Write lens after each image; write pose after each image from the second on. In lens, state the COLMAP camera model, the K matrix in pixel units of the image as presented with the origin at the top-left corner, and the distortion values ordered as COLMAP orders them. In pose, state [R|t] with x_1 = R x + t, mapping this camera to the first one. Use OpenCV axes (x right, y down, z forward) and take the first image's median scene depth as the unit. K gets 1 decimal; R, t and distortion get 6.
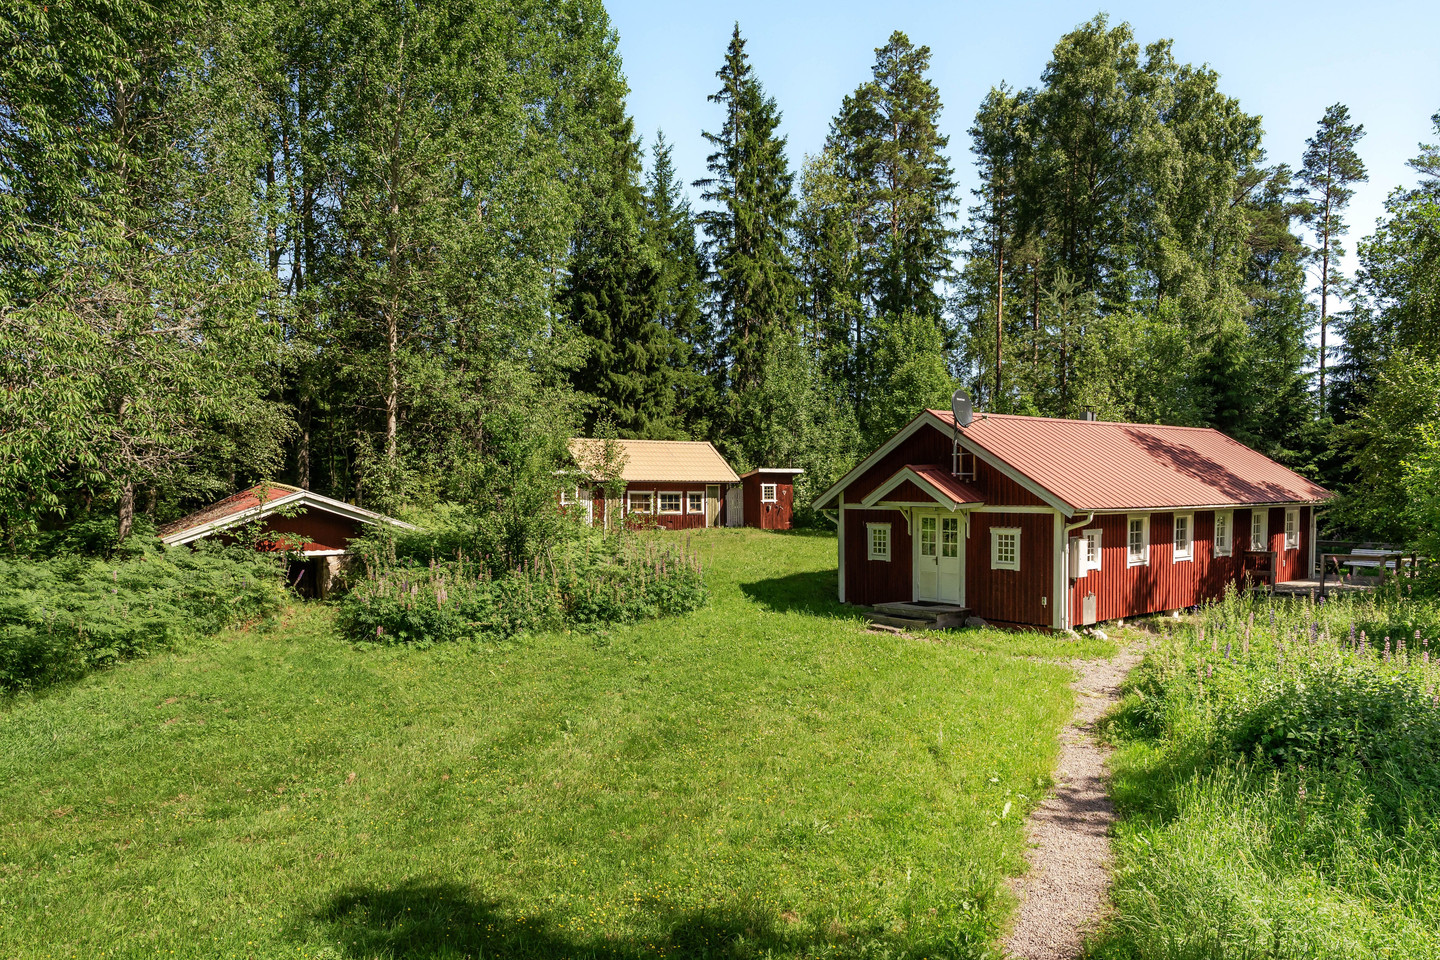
lens RADIAL K [[1048.0, 0, 734.3], [0, 1048.0, 554.3], [0, 0, 1]] dist [0.002151, 0.010487]
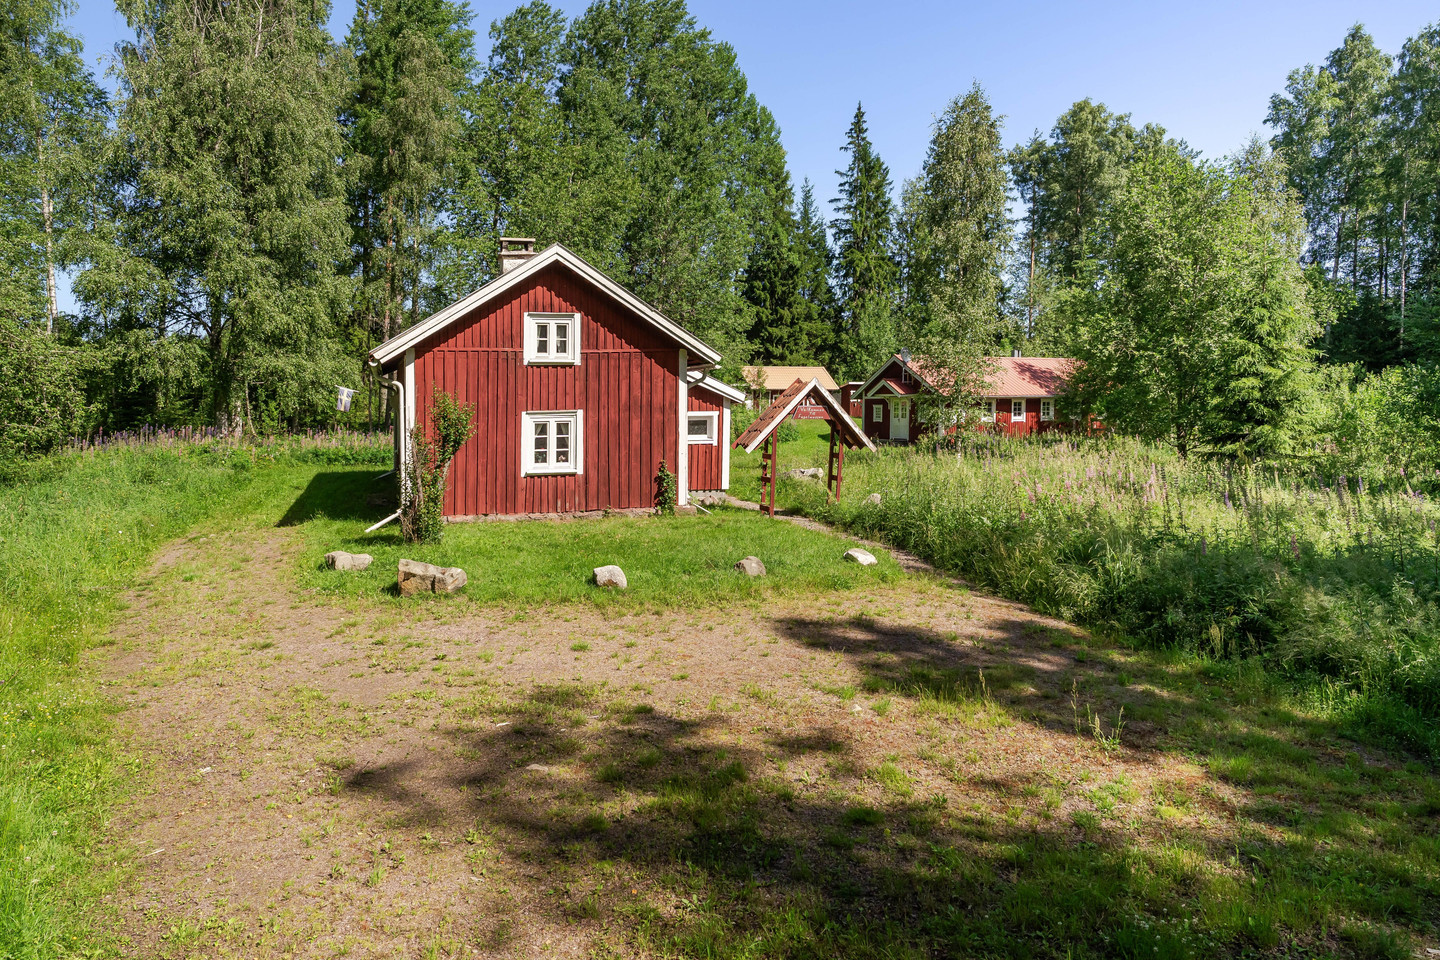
lens RADIAL K [[955.7, 0, 527.8], [0, 955.7, 550.2], [0, 0, 1]] dist [-0.001403, -0.005030]
pose [[0.930667, 0.058133, -0.361219, 0.111657], [-0.026809, 0.995477, 0.091137, 0.064874], [0.364883, -0.075135, 0.928017, -0.683252]]
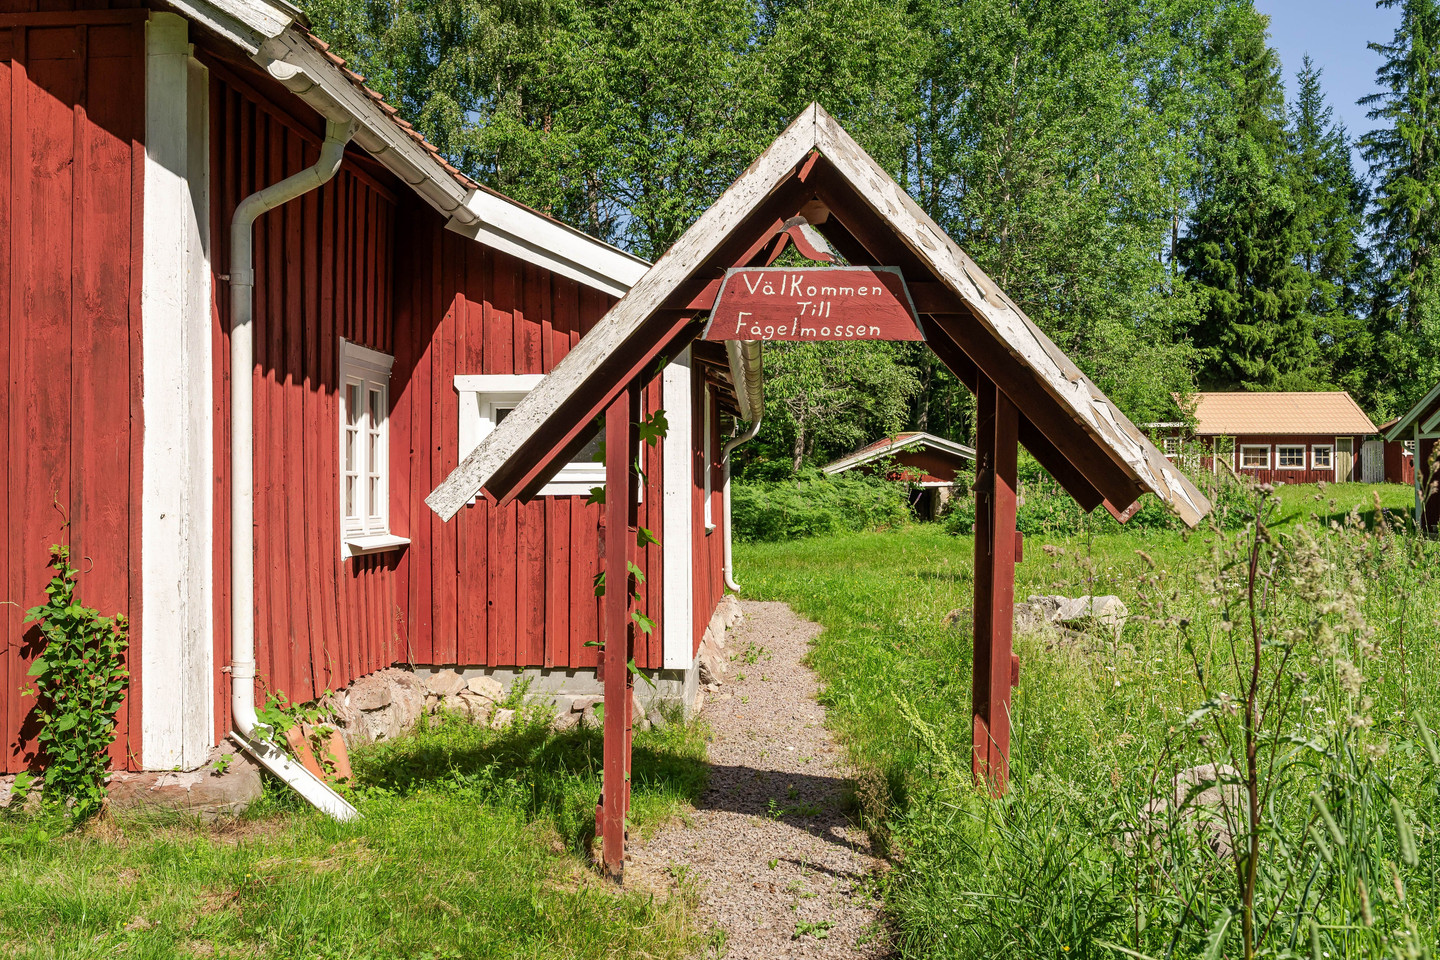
lens RADIAL K [[1310.6, 0, 629.0], [0, 1310.6, 539.3], [0, 0, 1]] dist [0.019067, 0.000000]
pose [[0.822409, 0.025954, -0.568304, 0.121642], [-0.039233, 0.999168, -0.011144, 0.060020], [0.567542, 0.031461, 0.822743, -0.303424]]
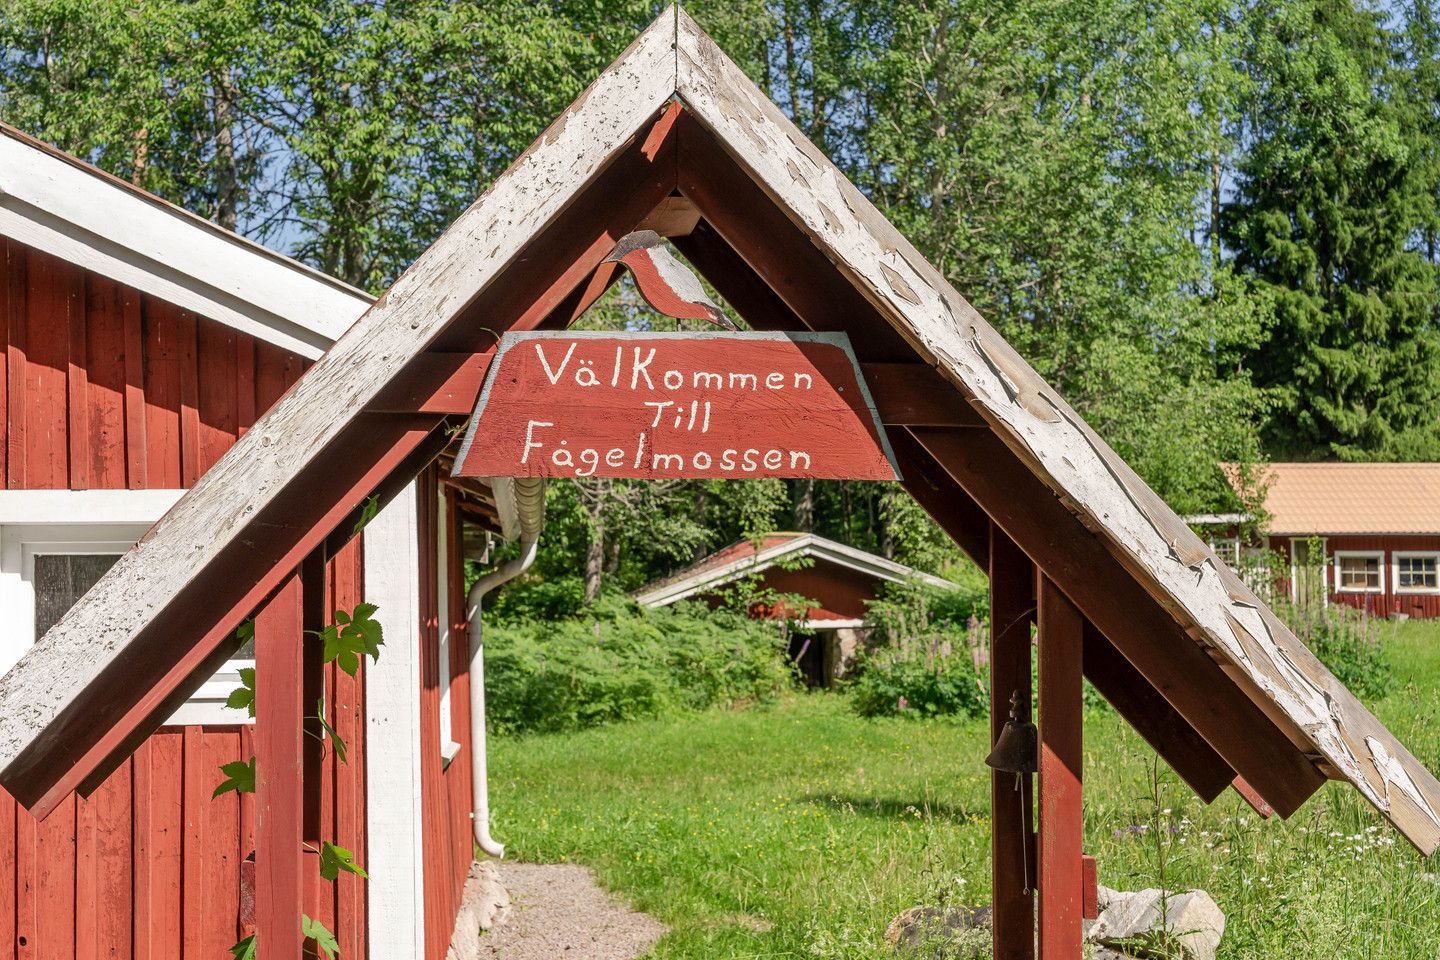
lens RADIAL K [[2315.0, 0, 595.2], [0, 2315.0, 588.4], [0, 0, 1]] dist [0.045591, 0.000000]
pose [[0.889267, -0.011296, -0.457250, 0.114956], [-0.023033, 0.997321, -0.069433, 0.054918], [0.456809, 0.072276, 0.886624, -0.294650]]
